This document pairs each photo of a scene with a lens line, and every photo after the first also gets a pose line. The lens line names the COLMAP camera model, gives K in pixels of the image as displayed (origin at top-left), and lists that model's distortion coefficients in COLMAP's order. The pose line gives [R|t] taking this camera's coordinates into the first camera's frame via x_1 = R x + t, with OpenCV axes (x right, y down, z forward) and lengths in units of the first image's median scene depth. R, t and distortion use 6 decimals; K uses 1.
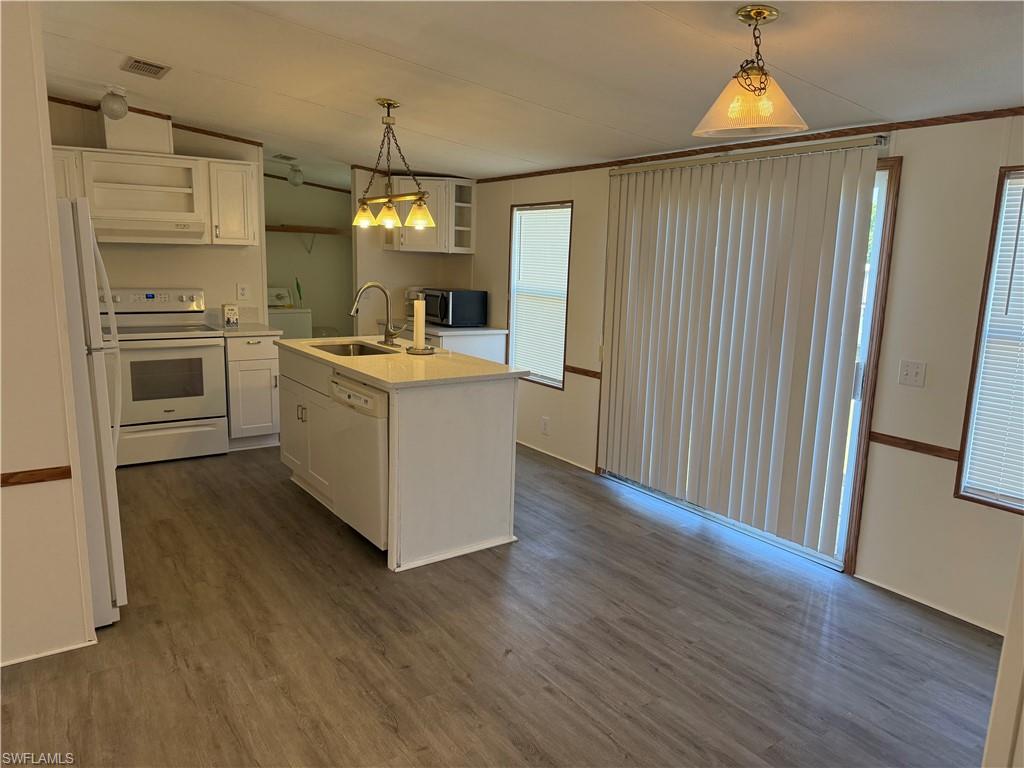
lens RADIAL K [[743.4, 0, 509.9], [0, 743.4, 384.1], [0, 0, 1]] dist [0.045343, -0.007769]
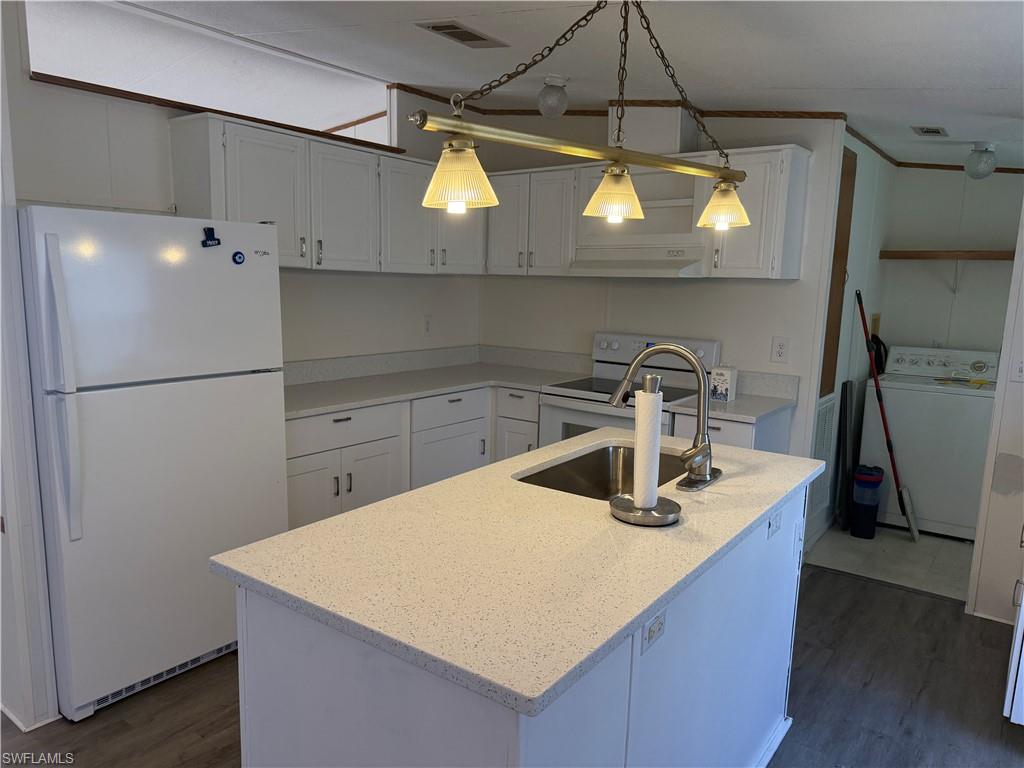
lens RADIAL K [[743.4, 0, 512.3], [0, 743.4, 388.9], [0, 0, 1]] dist [0.045343, -0.007769]
pose [[0.333411, 0.130074, -0.933765, 0.192124], [-0.186008, 0.980044, 0.070105, -0.100851], [0.924250, 0.150314, 0.350953, 0.609485]]
